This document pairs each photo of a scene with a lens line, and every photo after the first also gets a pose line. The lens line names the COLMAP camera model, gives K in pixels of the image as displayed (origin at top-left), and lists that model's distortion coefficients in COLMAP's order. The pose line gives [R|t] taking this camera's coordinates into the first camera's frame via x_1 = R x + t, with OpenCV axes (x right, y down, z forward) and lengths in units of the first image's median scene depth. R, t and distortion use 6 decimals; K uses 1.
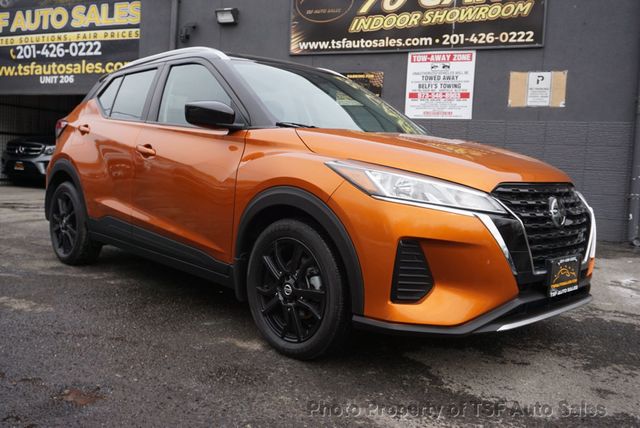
lens RADIAL K [[603.4, 0, 321.2], [0, 603.4, 213.7], [0, 0, 1]] dist [-0.008142, 0.000000]
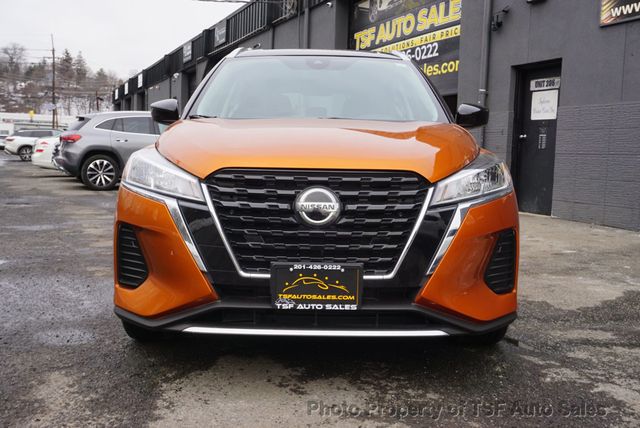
lens RADIAL K [[681.9, 0, 314.4], [0, 681.9, 215.7], [0, 0, 1]] dist [-0.012548, 0.000000]
pose [[0.707821, 0.032940, -0.705624, 0.273022], [-0.048290, 0.998832, -0.001812, 0.003414], [0.704740, 0.035357, 0.708584, 0.097770]]
